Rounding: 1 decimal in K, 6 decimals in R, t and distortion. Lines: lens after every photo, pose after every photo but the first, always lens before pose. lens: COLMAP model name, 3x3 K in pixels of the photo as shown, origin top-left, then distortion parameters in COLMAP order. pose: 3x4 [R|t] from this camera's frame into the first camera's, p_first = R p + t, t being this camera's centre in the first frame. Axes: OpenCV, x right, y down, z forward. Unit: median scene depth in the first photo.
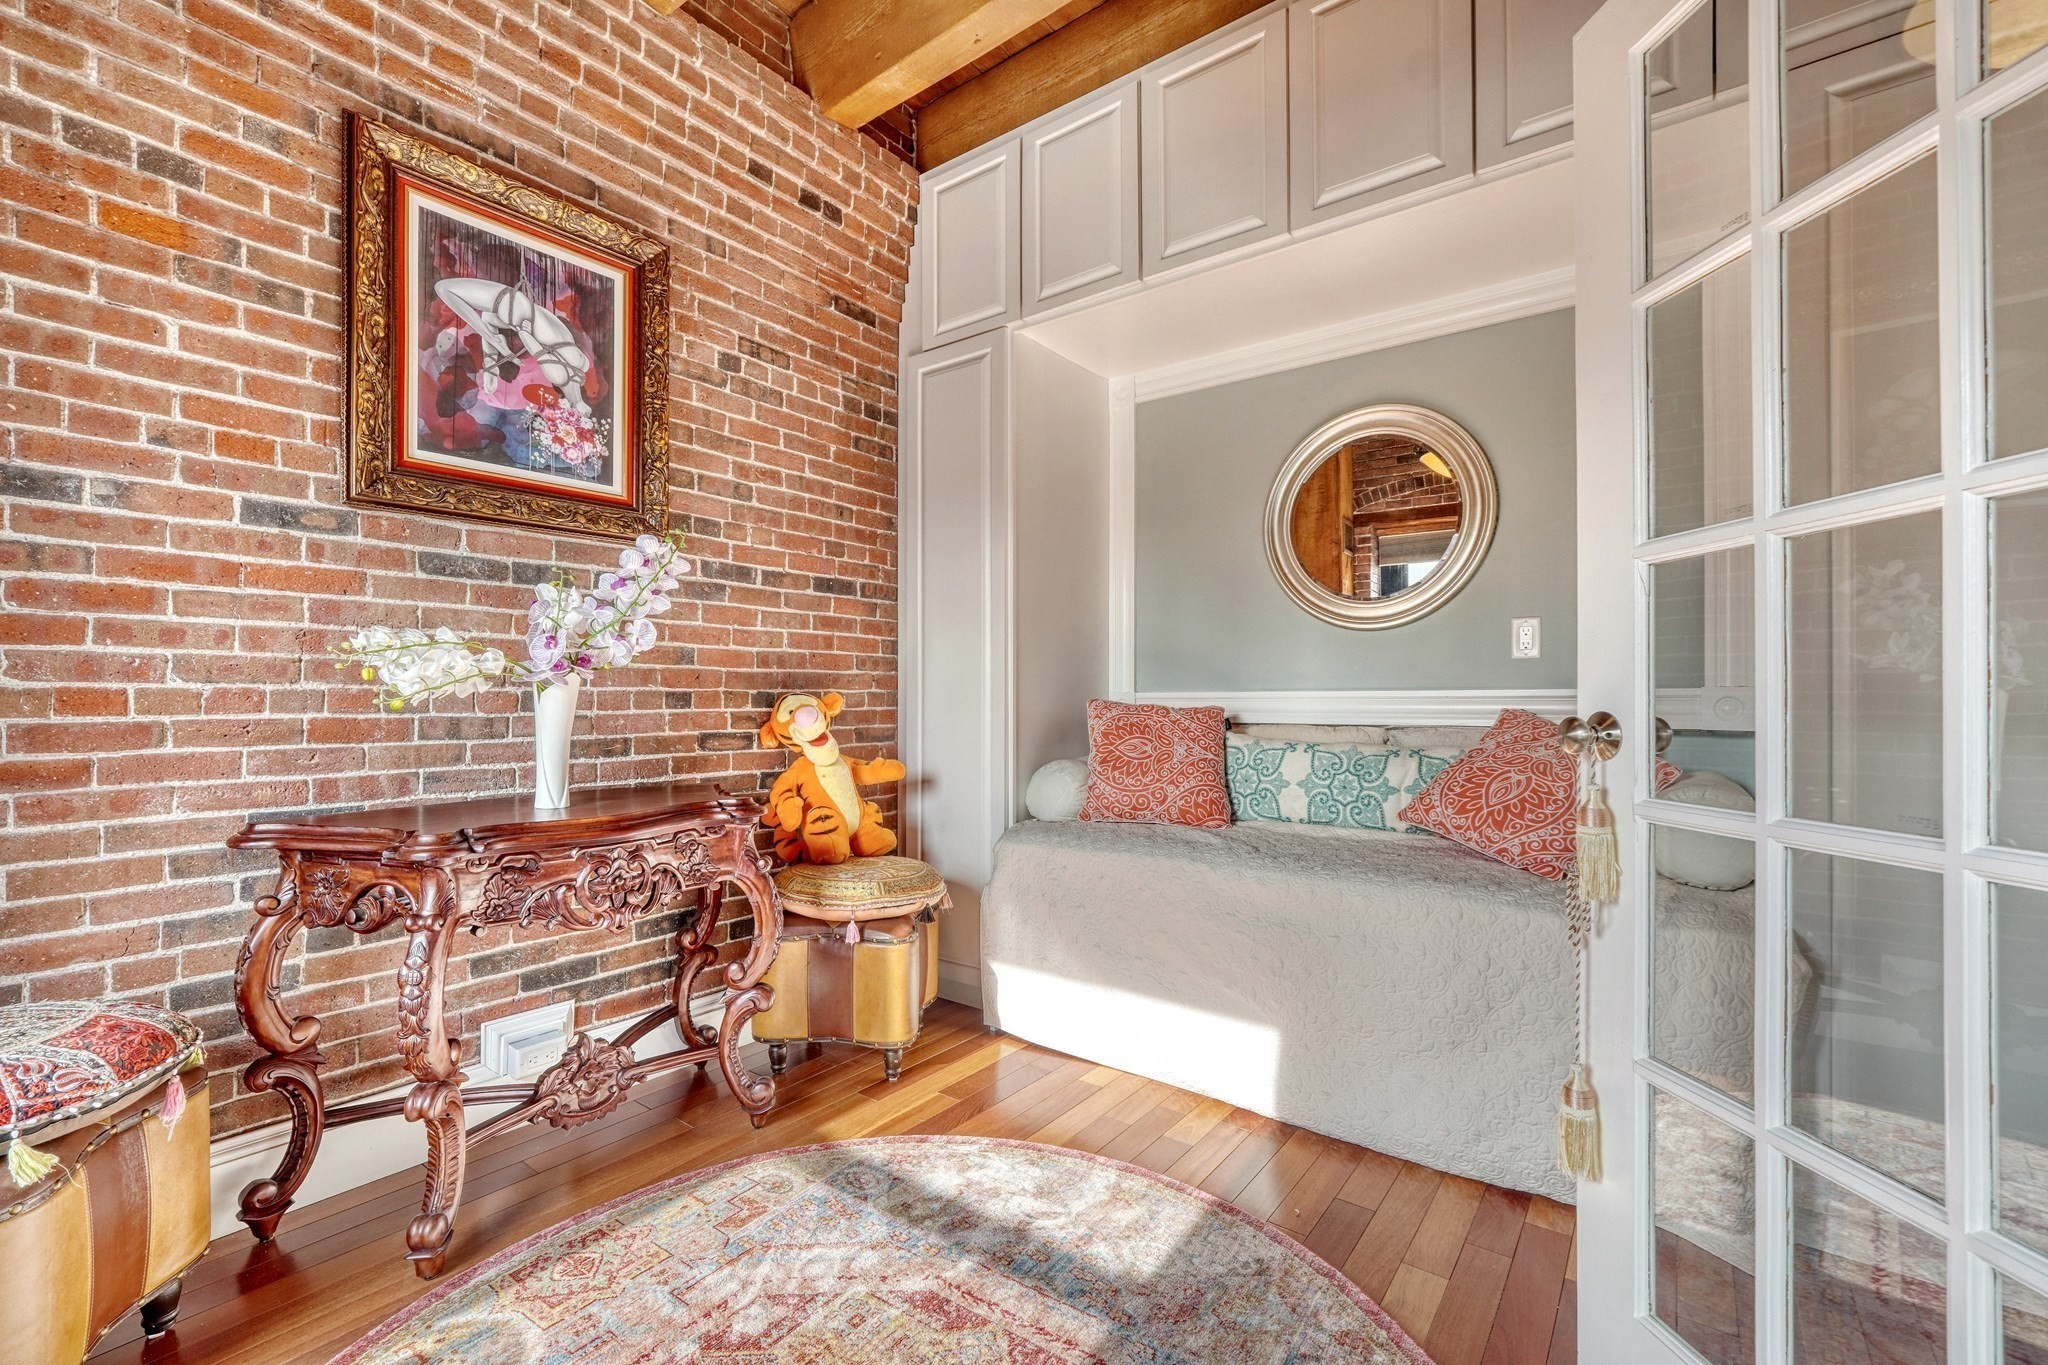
lens RADIAL K [[877.9, 0, 1047.3], [0, 877.9, 691.5], [0, 0, 1]] dist [-0.017217, 0.006926]
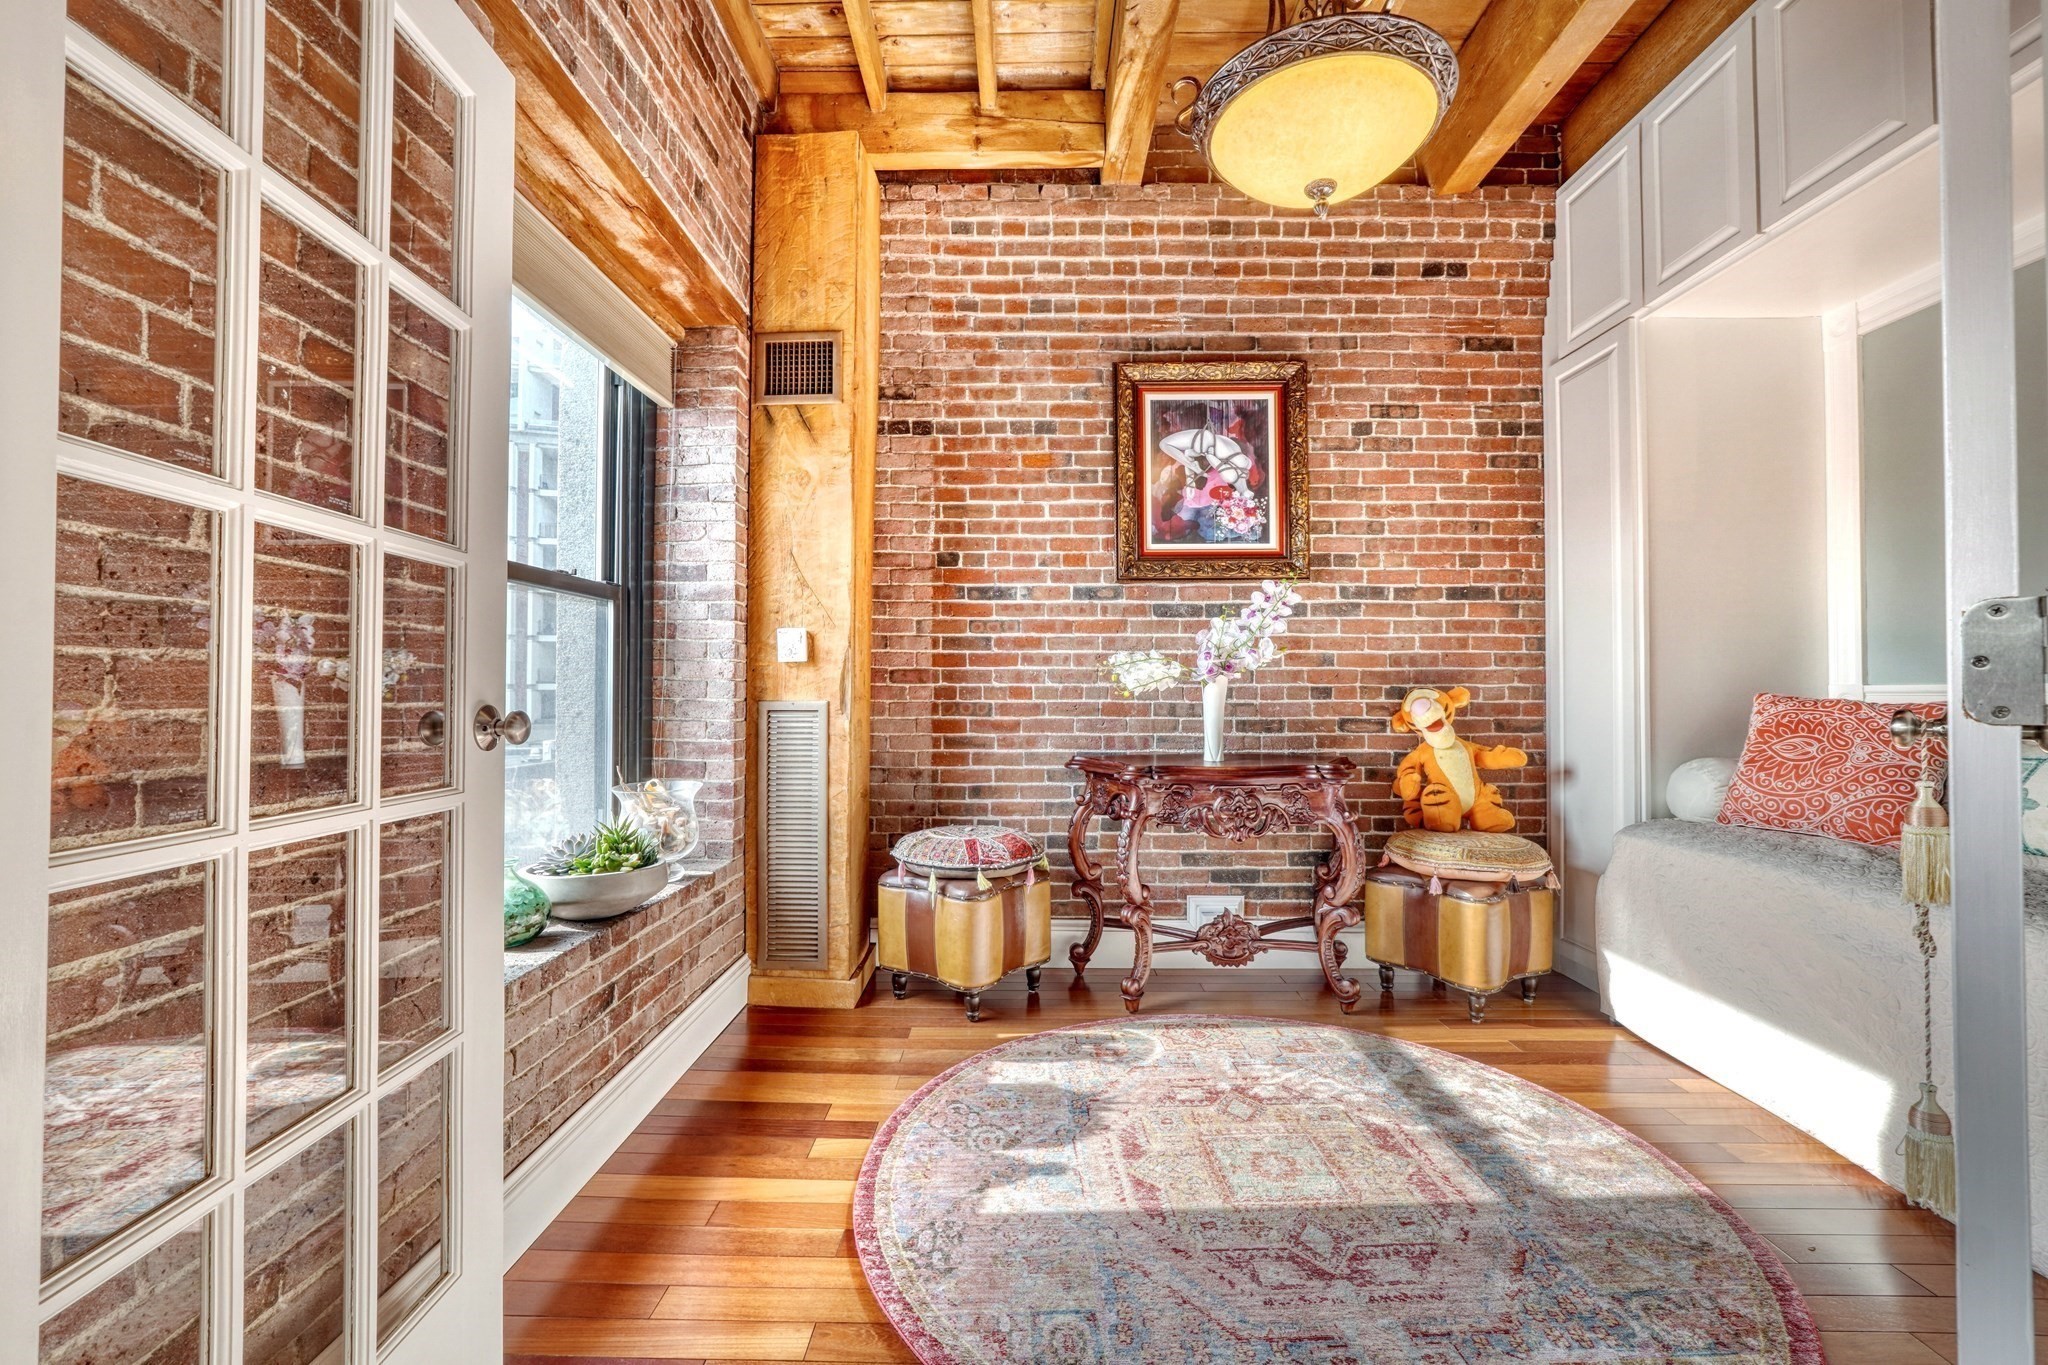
lens RADIAL K [[877.9, 0, 1026.8], [0, 877.9, 679.1], [0, 0, 1]] dist [-0.017217, 0.006926]
pose [[0.592632, -0.011676, -0.805388, 0.478999], [0.004467, 0.999927, -0.011210, 0.001783], [0.805461, 0.003046, 0.592641, -0.192593]]
